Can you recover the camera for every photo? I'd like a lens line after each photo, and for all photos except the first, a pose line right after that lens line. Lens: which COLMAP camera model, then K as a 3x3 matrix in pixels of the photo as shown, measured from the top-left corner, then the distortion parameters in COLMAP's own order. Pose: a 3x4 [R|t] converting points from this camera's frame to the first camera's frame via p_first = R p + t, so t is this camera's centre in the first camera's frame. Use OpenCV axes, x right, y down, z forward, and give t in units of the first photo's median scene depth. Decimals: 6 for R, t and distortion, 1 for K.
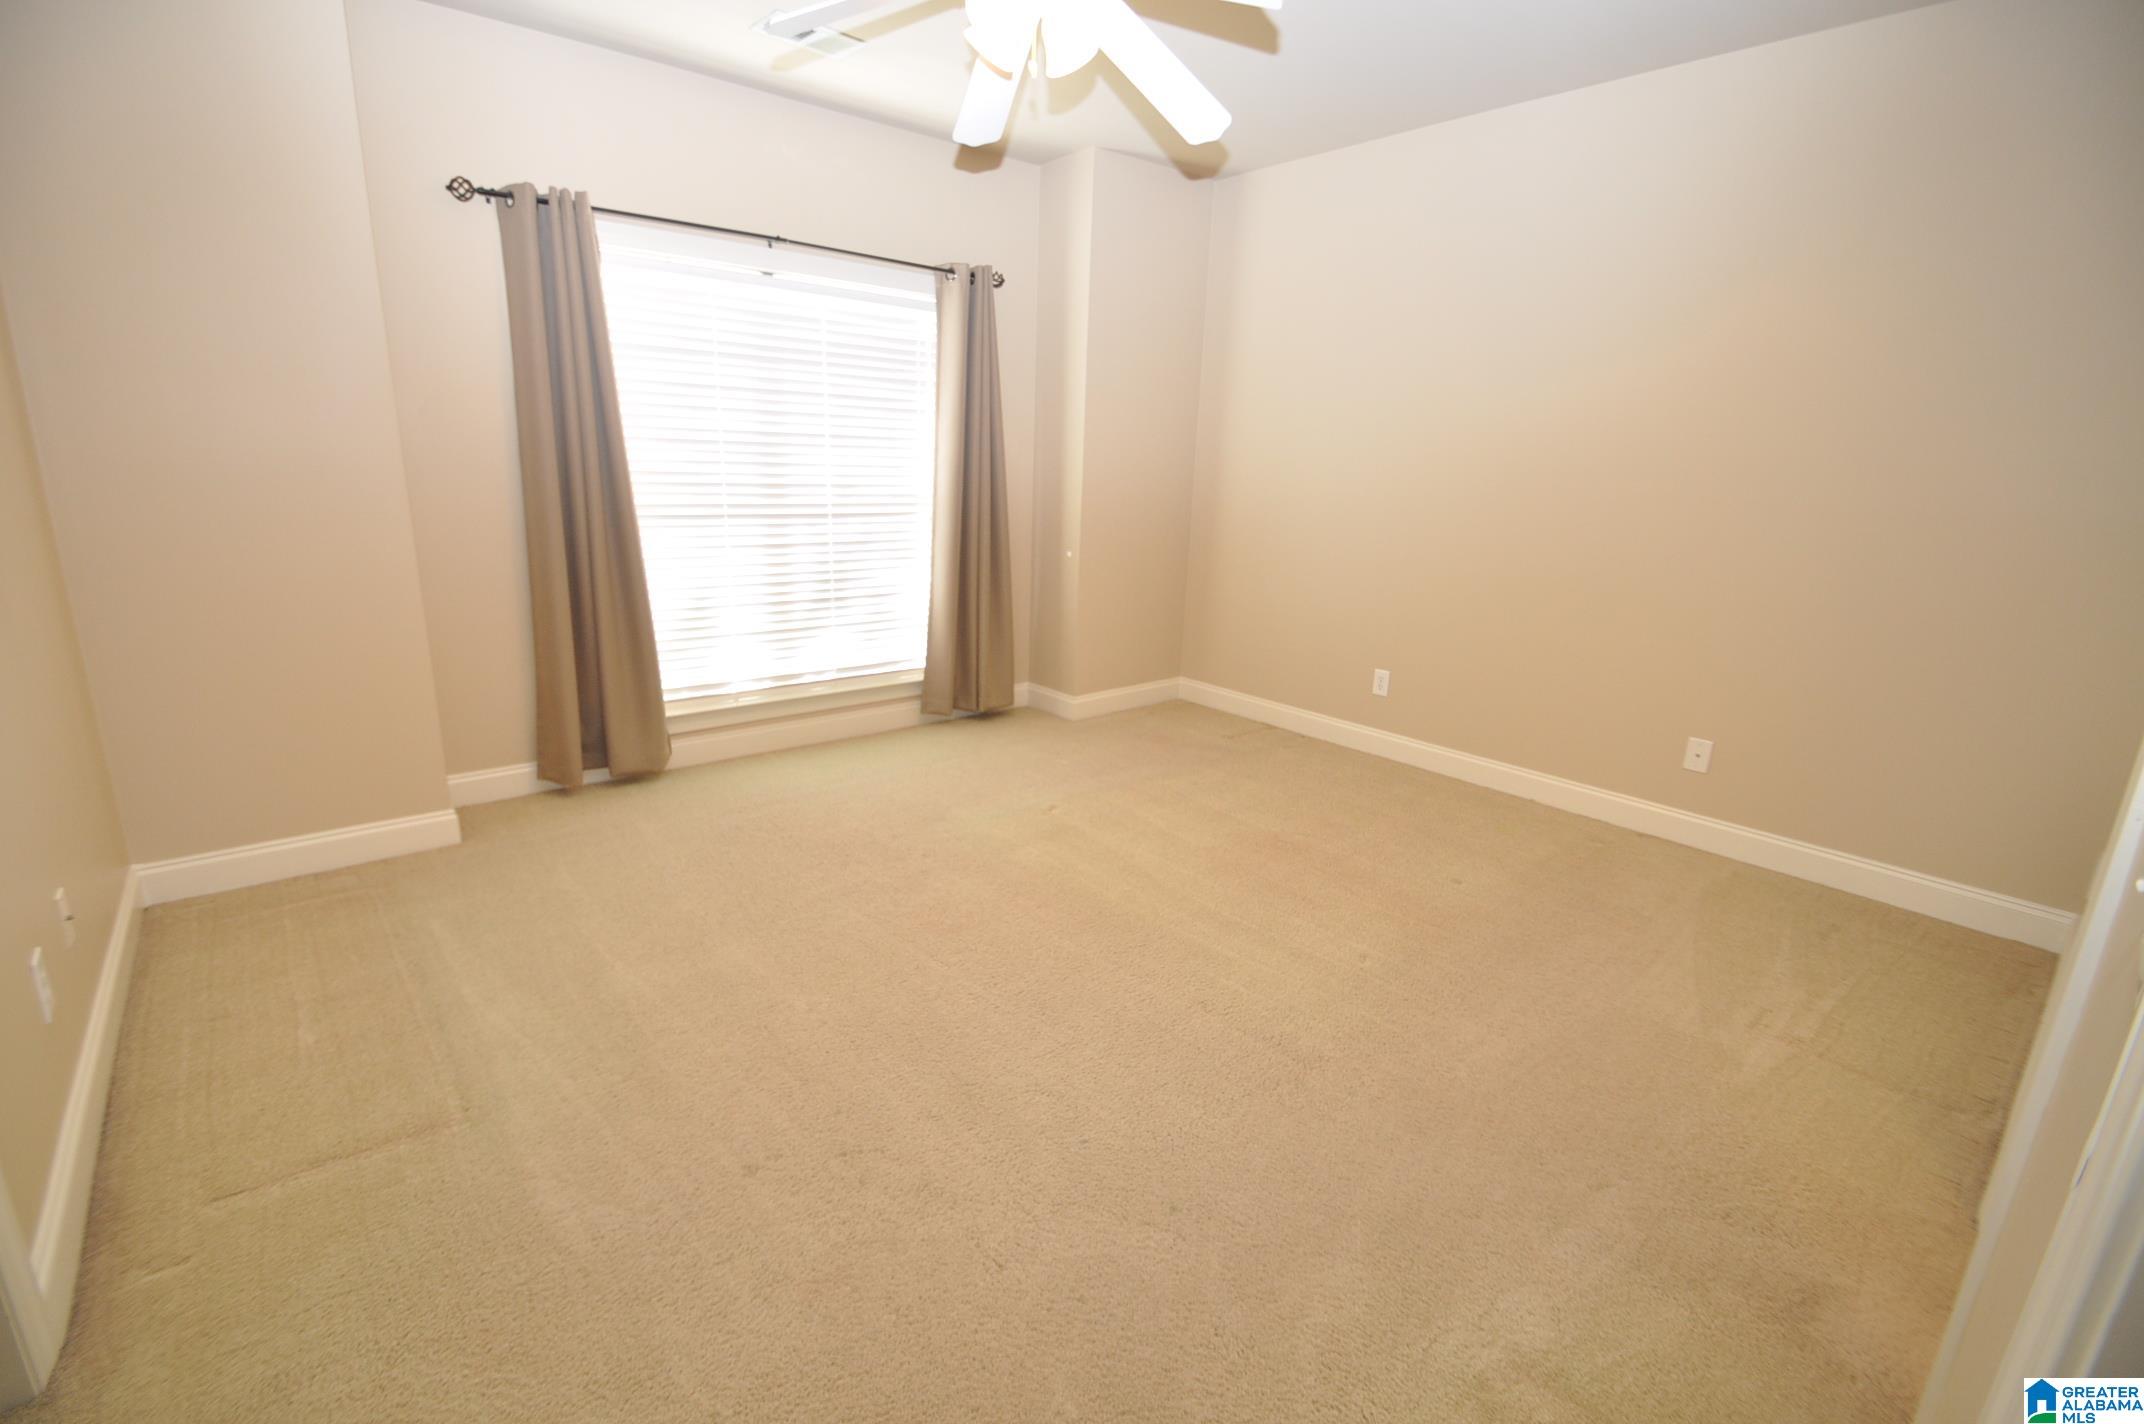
lens RADIAL K [[932.7, 0, 1043.5], [0, 932.7, 712.7], [0, 0, 1]] dist [0.021308, -0.019901]
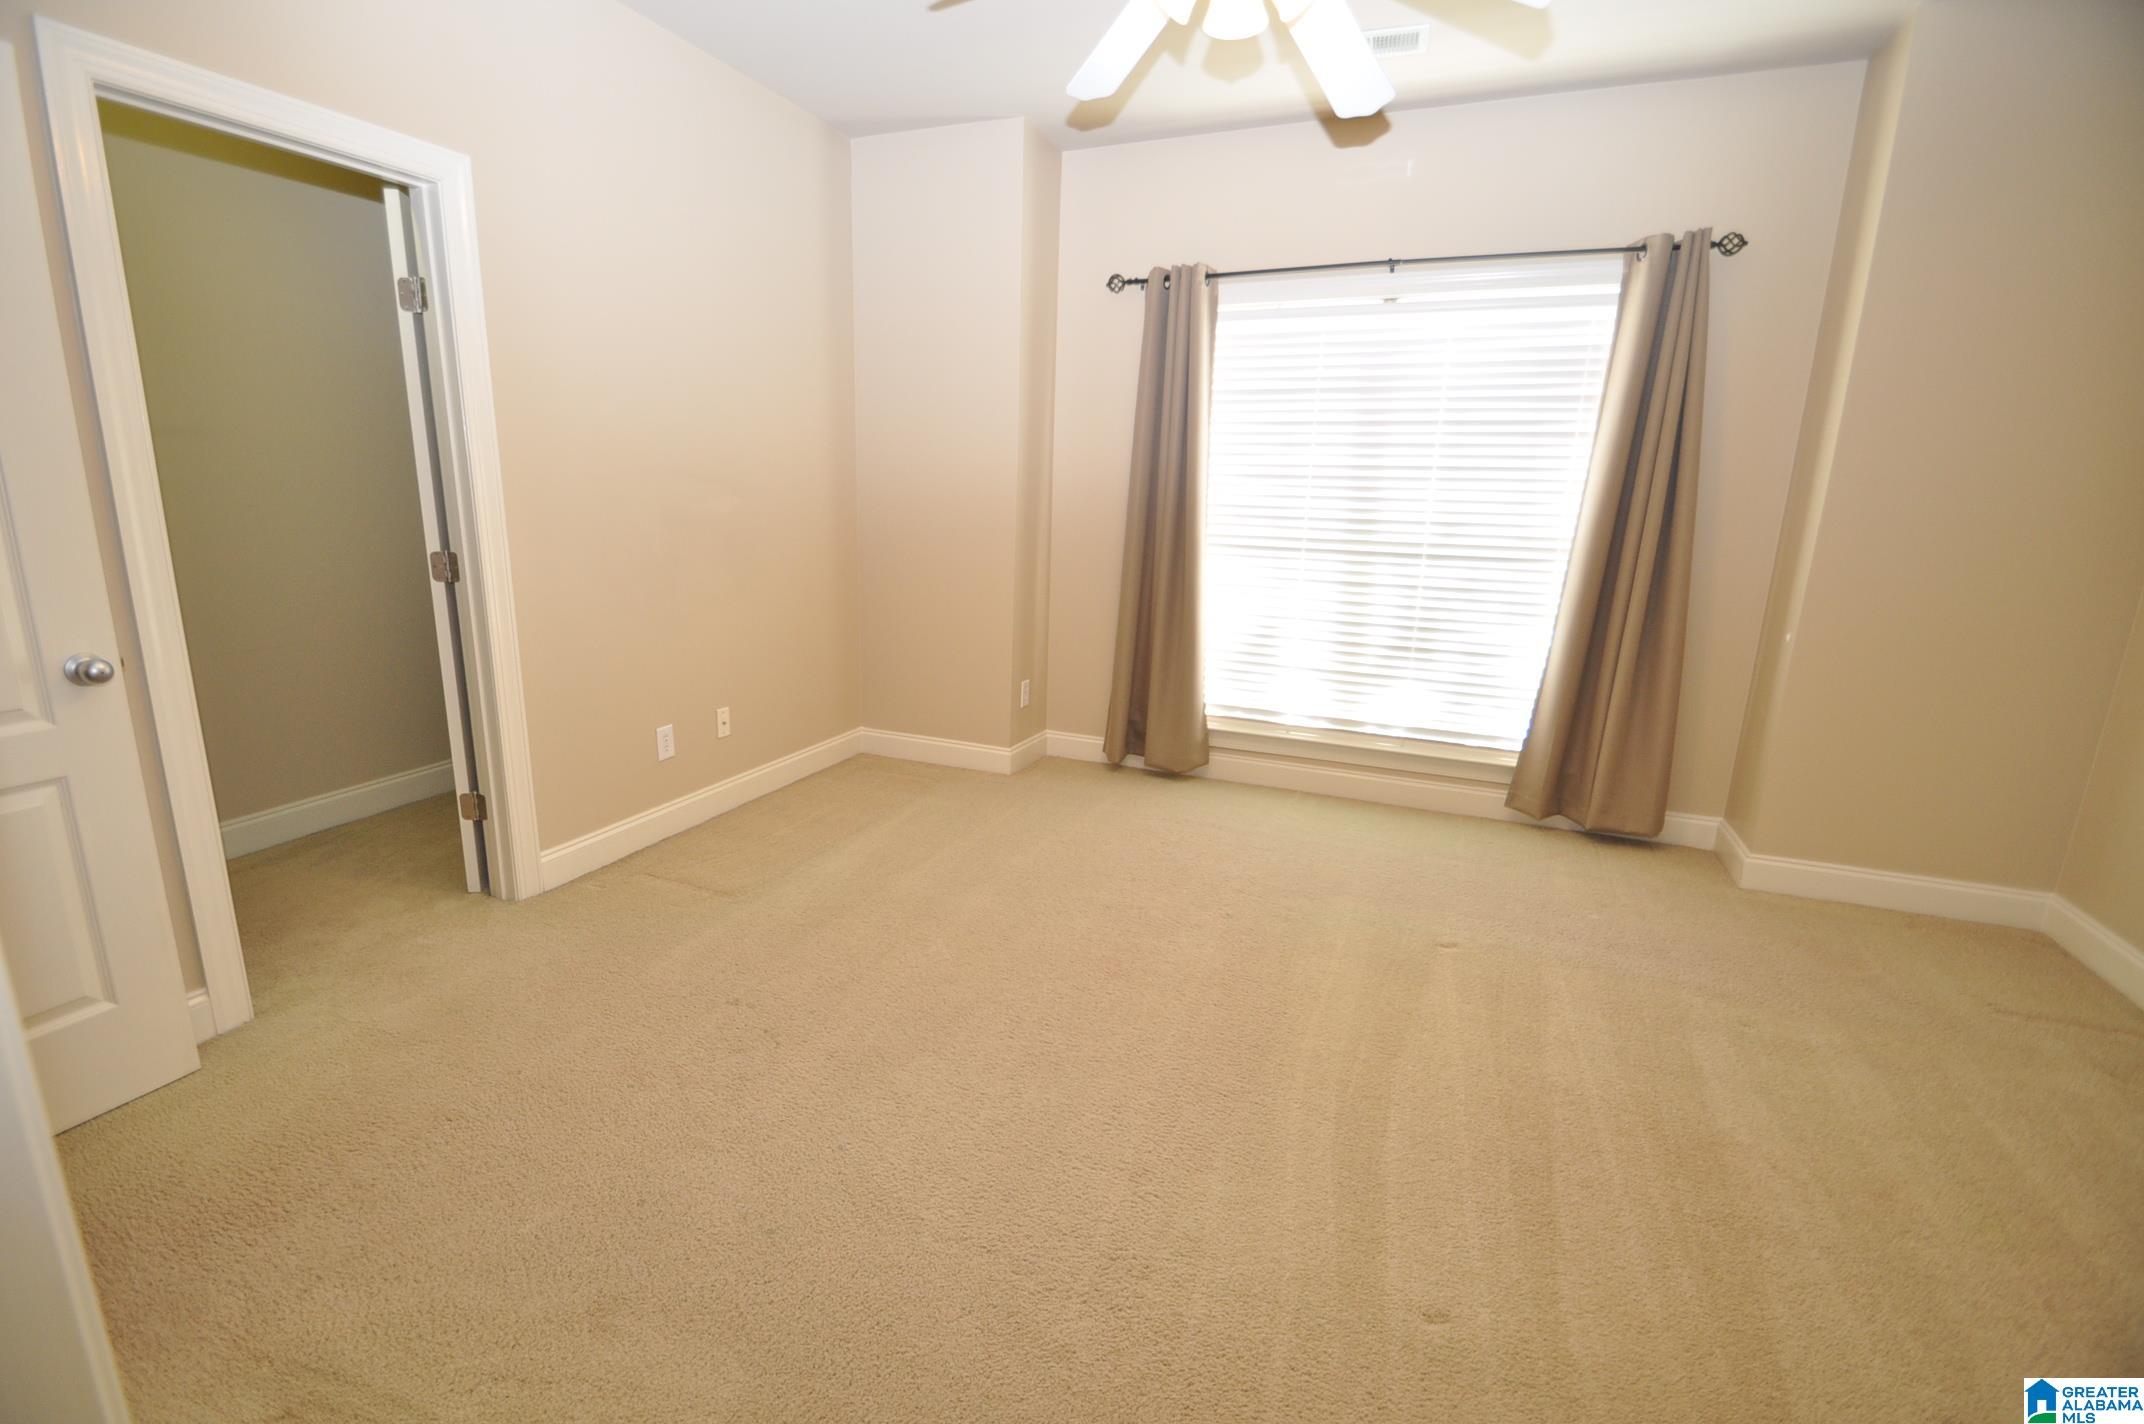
lens RADIAL K [[932.7, 0, 1043.5], [0, 932.7, 712.7], [0, 0, 1]] dist [0.021308, -0.019901]
pose [[0.466805, 0.193574, -0.862915, 0.402153], [-0.244056, 0.966056, 0.084686, -0.053751], [0.850018, 0.171067, 0.498203, 0.272385]]
